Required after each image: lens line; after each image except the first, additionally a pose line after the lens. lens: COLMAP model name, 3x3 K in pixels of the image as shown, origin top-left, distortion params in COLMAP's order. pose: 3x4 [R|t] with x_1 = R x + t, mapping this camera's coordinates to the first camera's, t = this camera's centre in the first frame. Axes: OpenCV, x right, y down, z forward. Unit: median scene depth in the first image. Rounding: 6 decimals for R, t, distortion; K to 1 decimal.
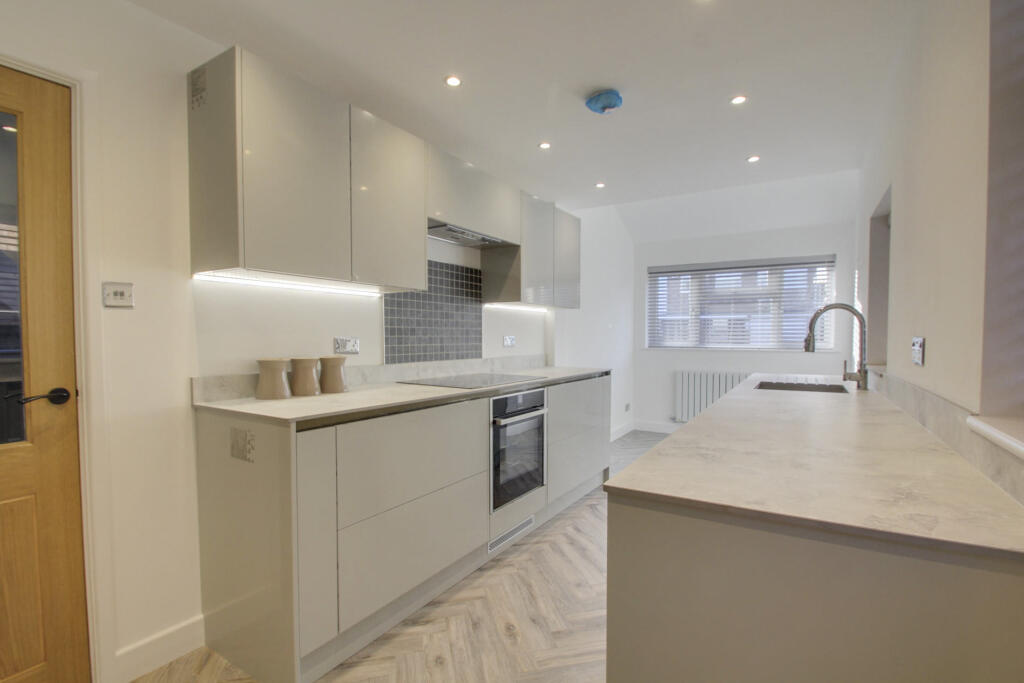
lens RADIAL K [[482.2, 0, 516.9], [0, 482.2, 354.5], [0, 0, 1]] dist [-0.000449, -0.000161]
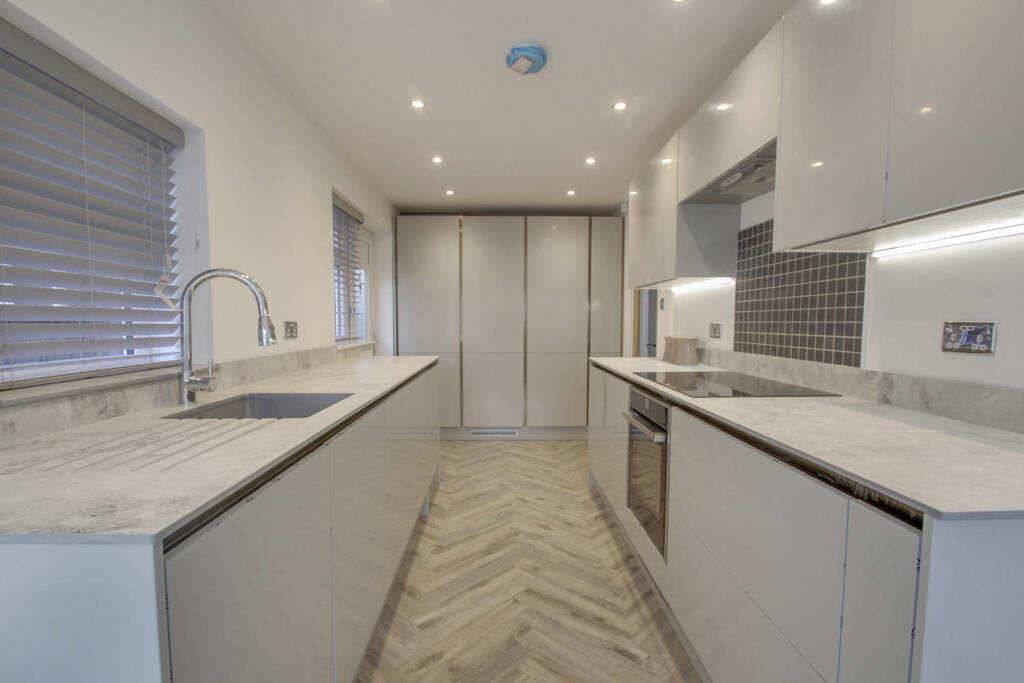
lens RADIAL K [[482.2, 0, 516.9], [0, 482.2, 354.5], [0, 0, 1]] dist [-0.000449, -0.000161]
pose [[-0.837438, 0.035450, -0.545382, 0.599864], [-0.021835, 0.994927, 0.098199, -0.057254], [0.546097, 0.094143, -0.832415, 1.531060]]
